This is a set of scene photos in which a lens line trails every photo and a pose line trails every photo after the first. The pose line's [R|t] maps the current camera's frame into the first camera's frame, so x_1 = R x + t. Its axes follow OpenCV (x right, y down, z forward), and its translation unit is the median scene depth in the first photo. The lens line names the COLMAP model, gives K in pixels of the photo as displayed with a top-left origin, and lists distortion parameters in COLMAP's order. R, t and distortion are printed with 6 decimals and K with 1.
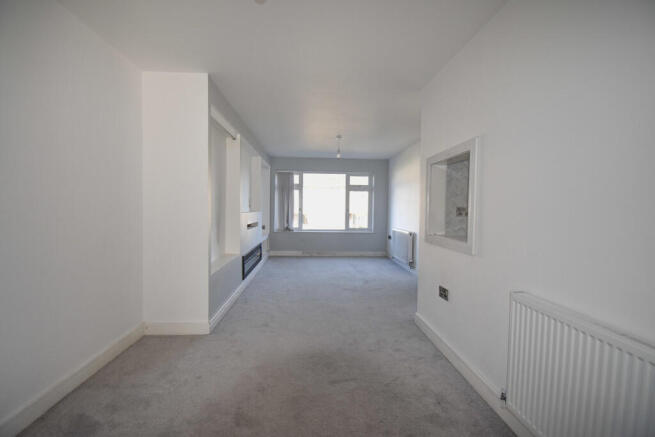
lens RADIAL K [[288.5, 0, 327.5], [0, 288.5, 218.5], [0, 0, 1]] dist [0.019237, -0.024703]
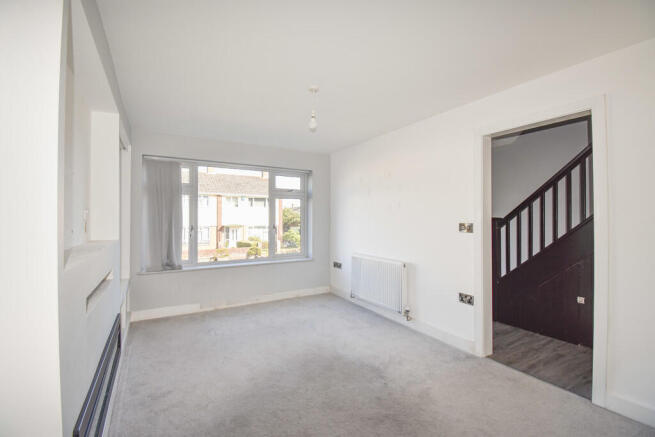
lens RADIAL K [[288.5, 0, 327.5], [0, 288.5, 218.5], [0, 0, 1]] dist [0.019237, -0.024703]
pose [[0.900227, -0.014828, 0.435169, -0.105056], [0.030652, 0.999099, -0.029364, -0.027396], [-0.434342, 0.039773, 0.899870, 0.375267]]
